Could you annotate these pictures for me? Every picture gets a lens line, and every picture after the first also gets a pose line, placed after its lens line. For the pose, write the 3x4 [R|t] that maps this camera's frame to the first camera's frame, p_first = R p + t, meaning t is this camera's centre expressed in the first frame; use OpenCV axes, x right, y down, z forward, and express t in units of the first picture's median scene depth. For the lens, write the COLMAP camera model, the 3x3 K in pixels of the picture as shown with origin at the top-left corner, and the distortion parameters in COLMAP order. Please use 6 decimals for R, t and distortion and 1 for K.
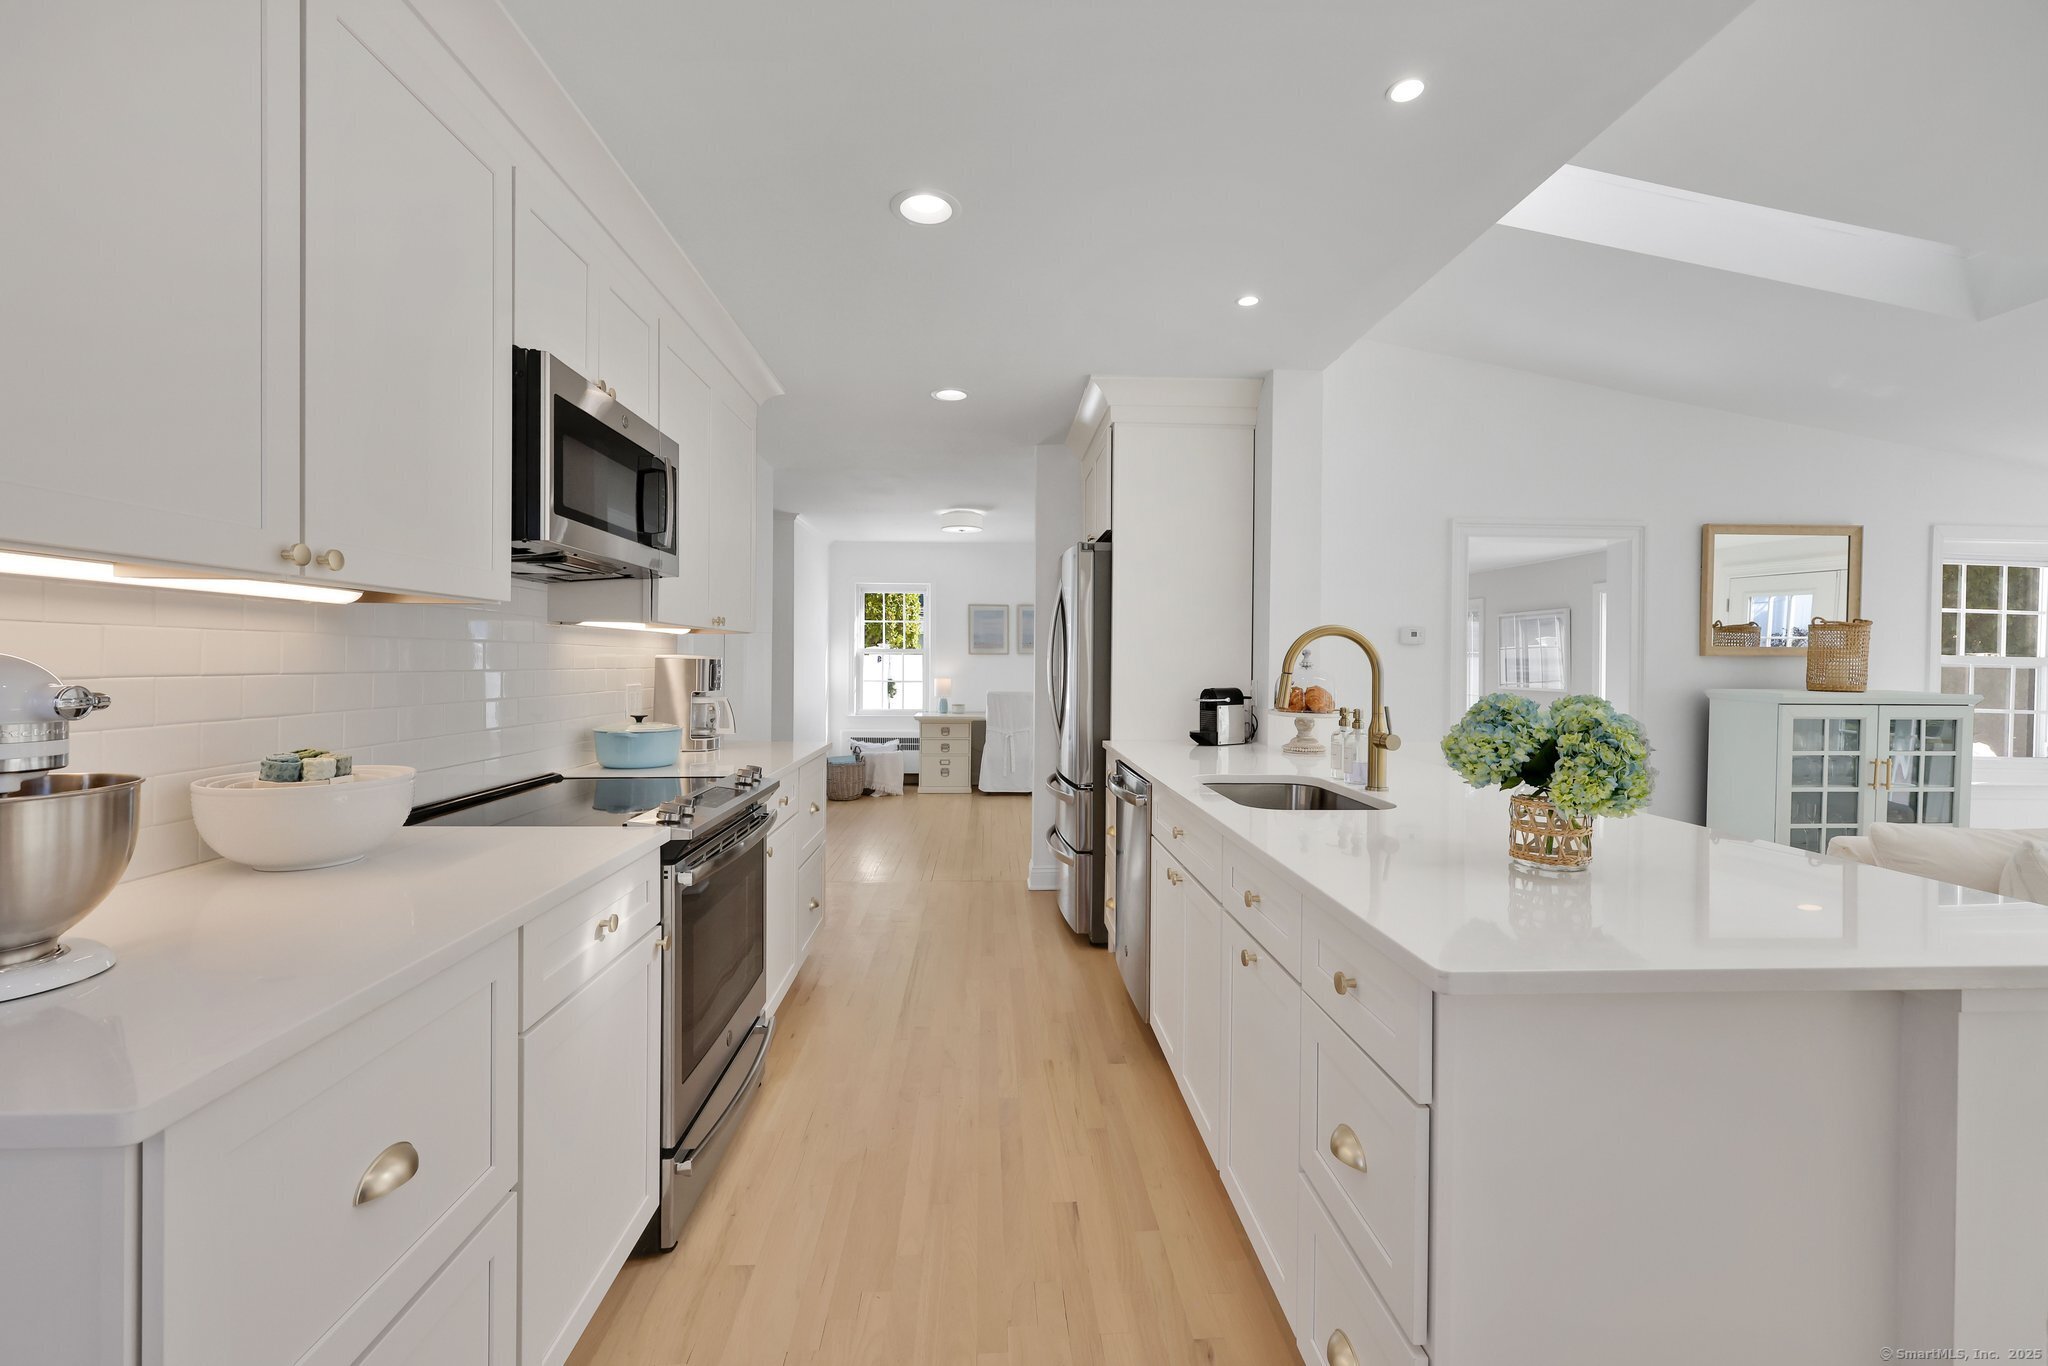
lens RADIAL K [[829.8, 0, 1035.5], [0, 829.8, 666.6], [0, 0, 1]] dist [-0.005375, 0.001060]
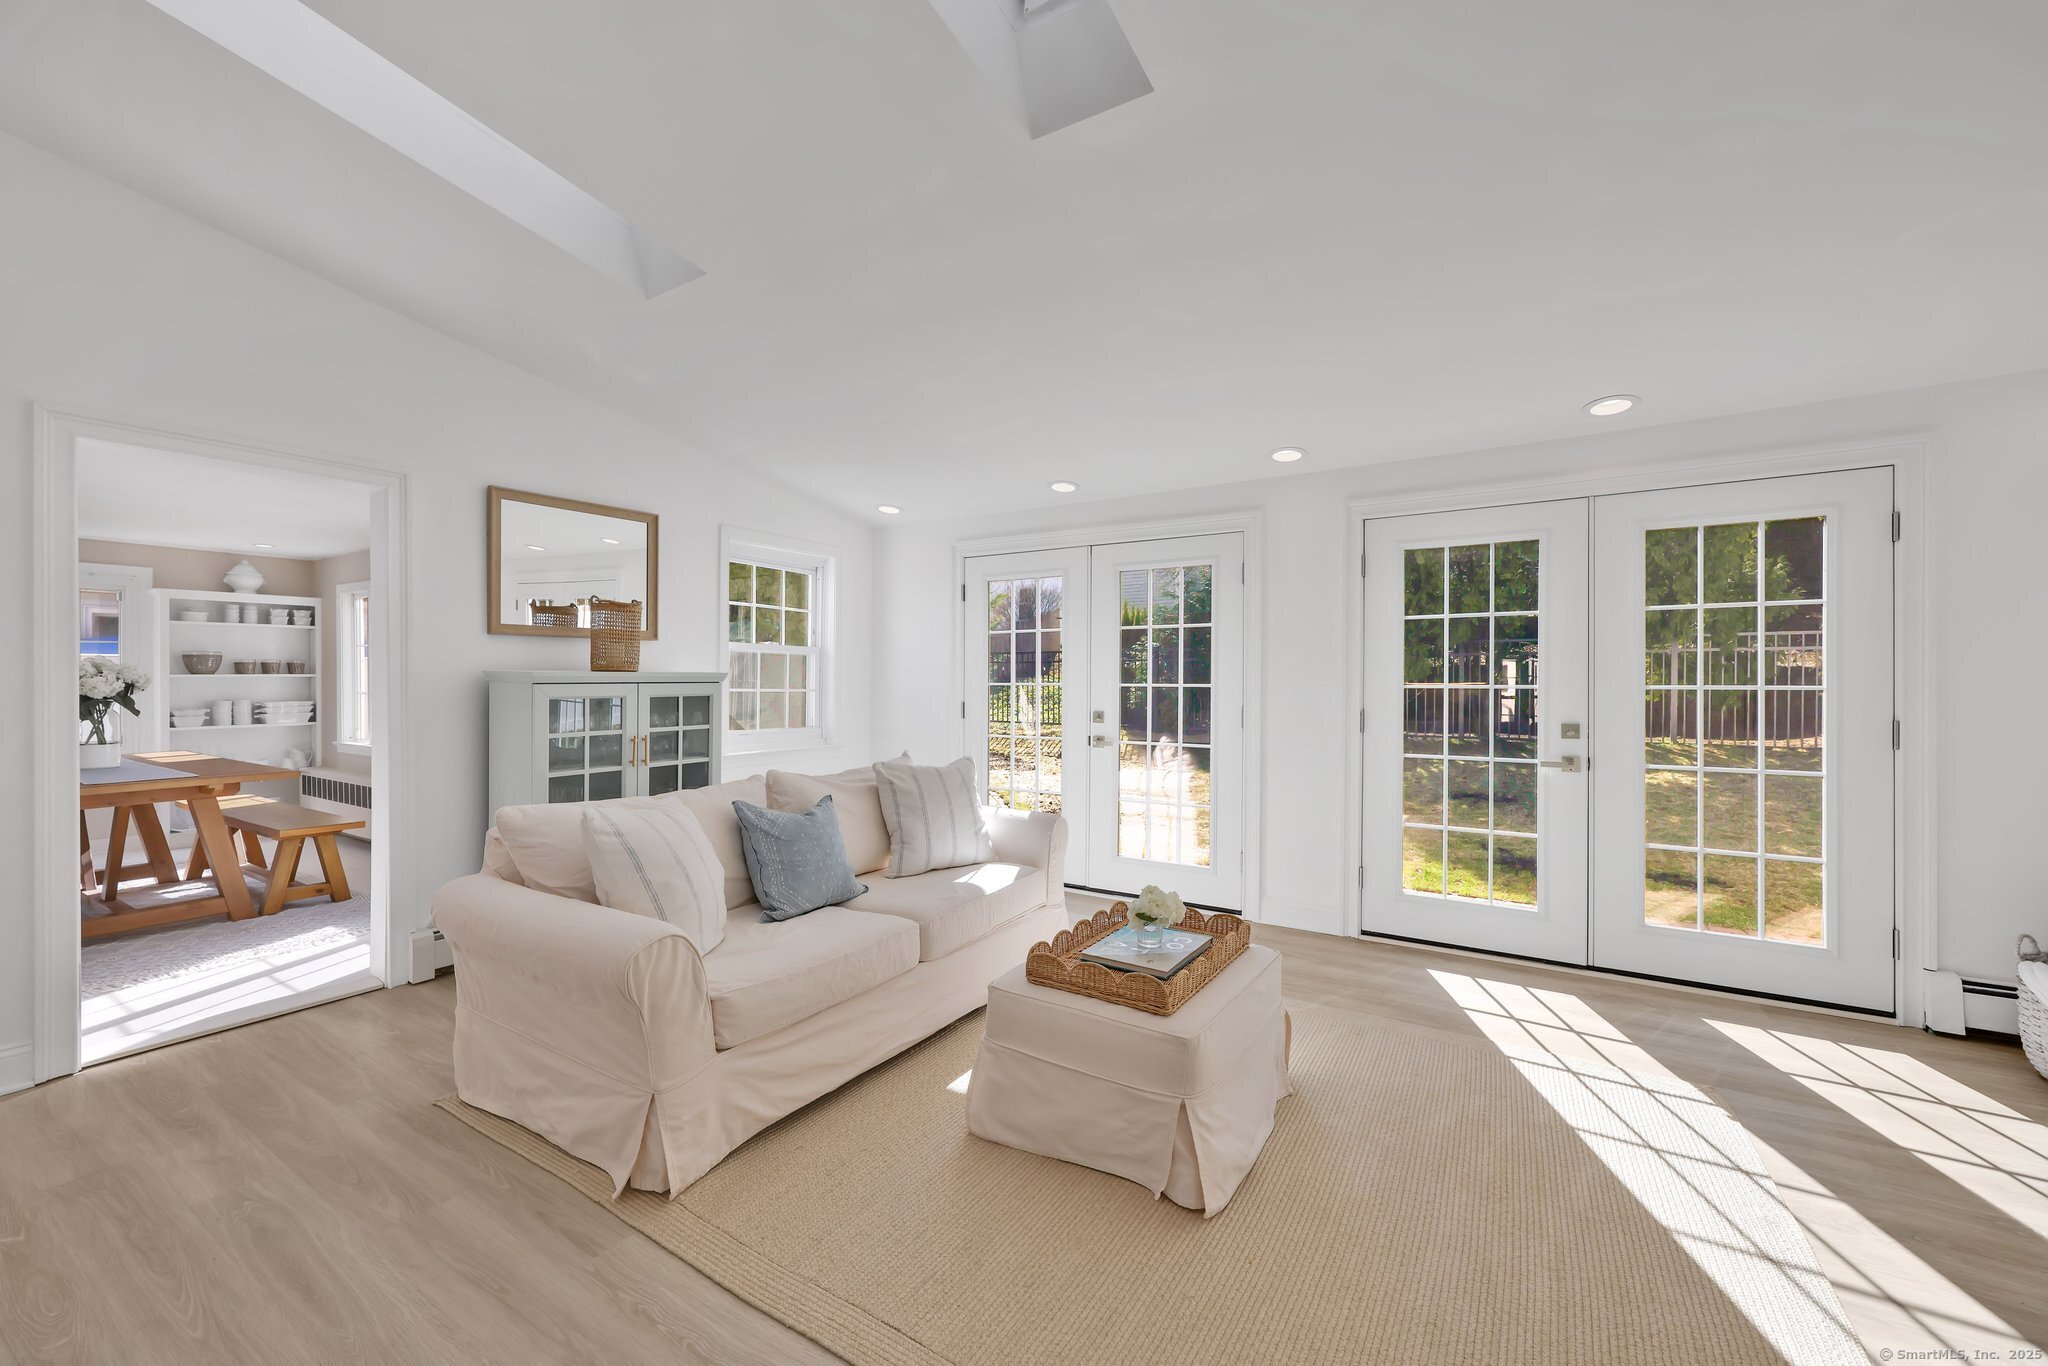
lens RADIAL K [[804.2, 0, 1005.9], [0, 804.2, 680.9], [0, 0, 1]] dist [-0.002639, 0.000115]
pose [[0.591710, -0.011173, 0.806074, 0.491706], [0.009591, 0.999931, 0.006820, 0.041608], [-0.806094, 0.003695, 0.591776, 0.048535]]
